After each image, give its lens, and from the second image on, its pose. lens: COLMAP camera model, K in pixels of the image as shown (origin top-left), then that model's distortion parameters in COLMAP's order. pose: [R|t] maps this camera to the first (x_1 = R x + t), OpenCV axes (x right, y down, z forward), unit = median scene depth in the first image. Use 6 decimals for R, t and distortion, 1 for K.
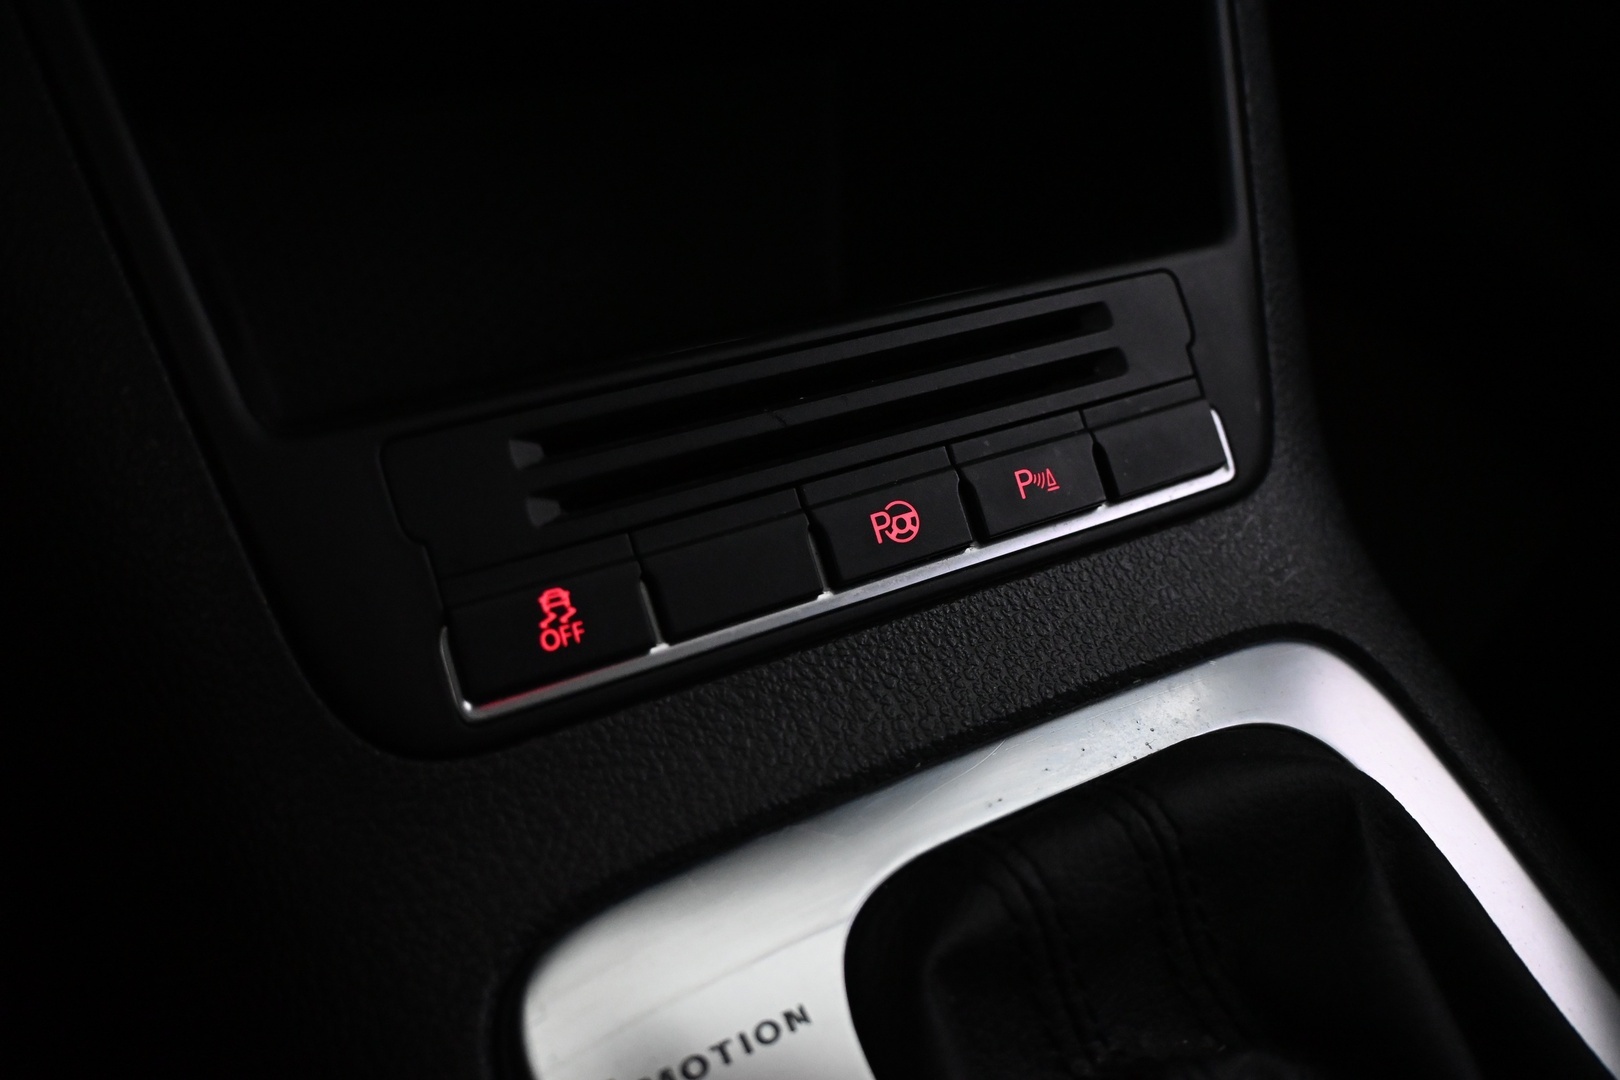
lens RADIAL K [[1303.7, 0, 810.0], [0, 1303.7, 540.0], [0, 0, 1]] dist [-0.001524, -0.000846]
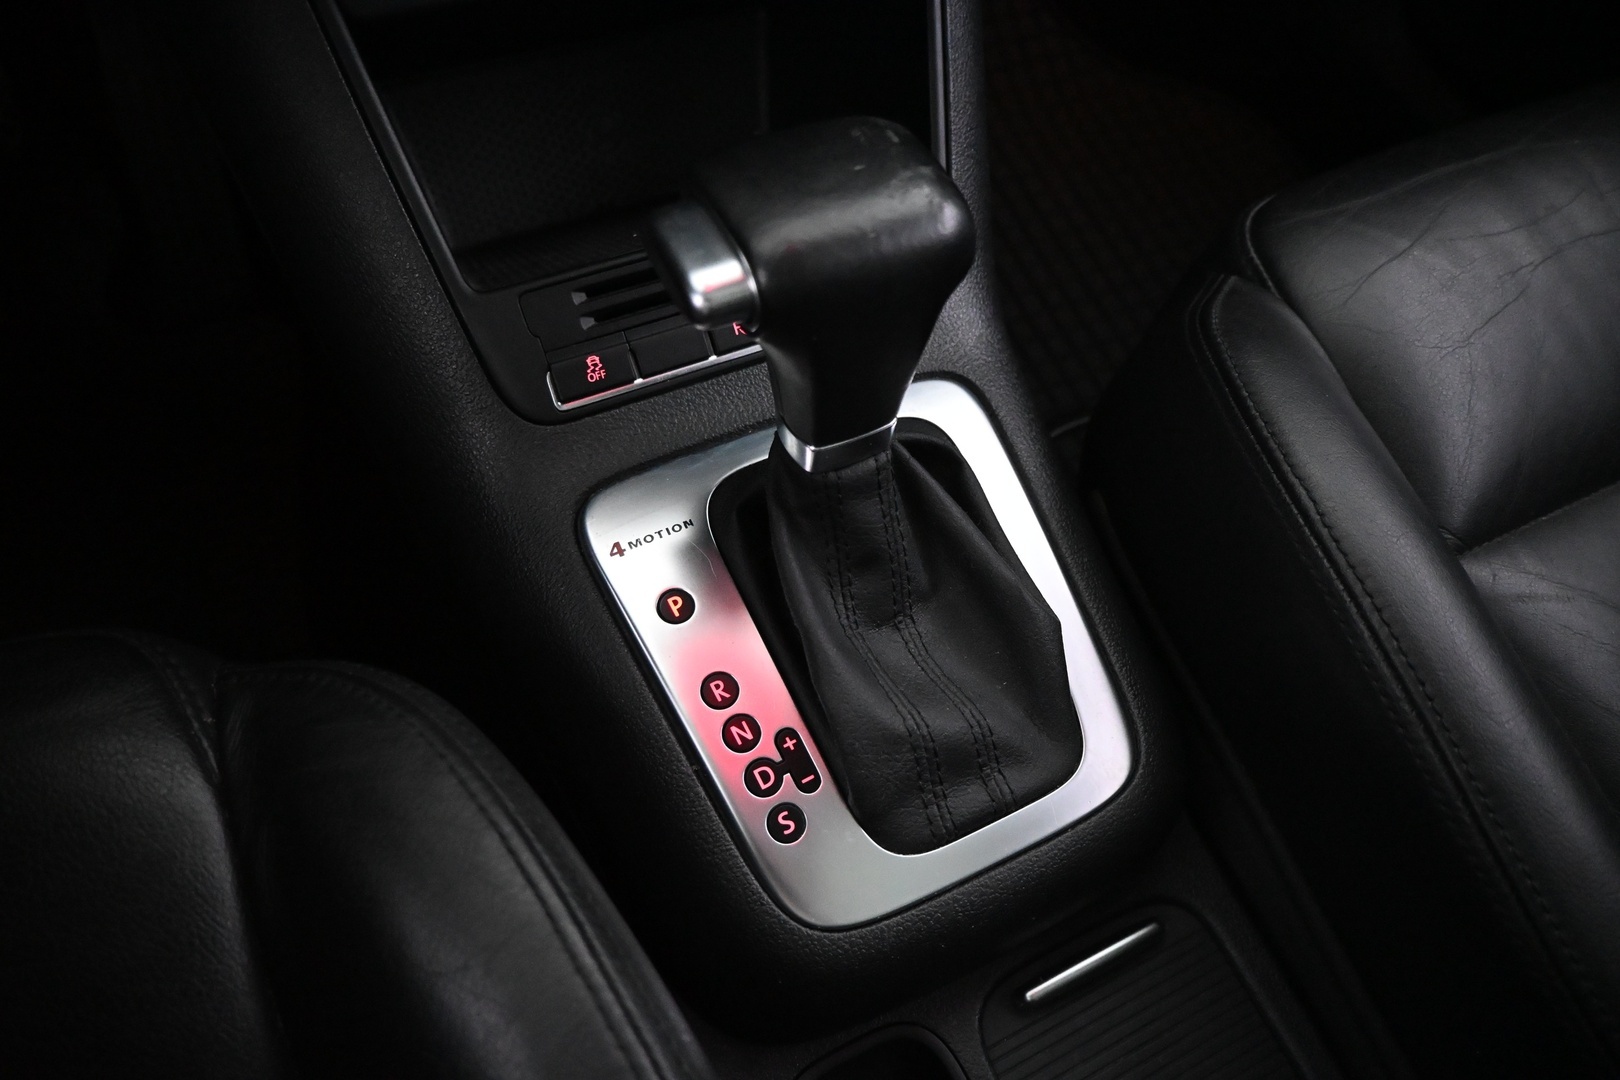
lens RADIAL K [[1109.2, 0, 810.0], [0, 1109.2, 540.0], [0, 0, 1]] dist [0.010191, -0.000860]
pose [[0.999352, 0.019550, -0.030232, 0.263343], [-0.011641, 0.970085, 0.242487, -0.129024], [0.034068, -0.241978, 0.969683, -1.020267]]
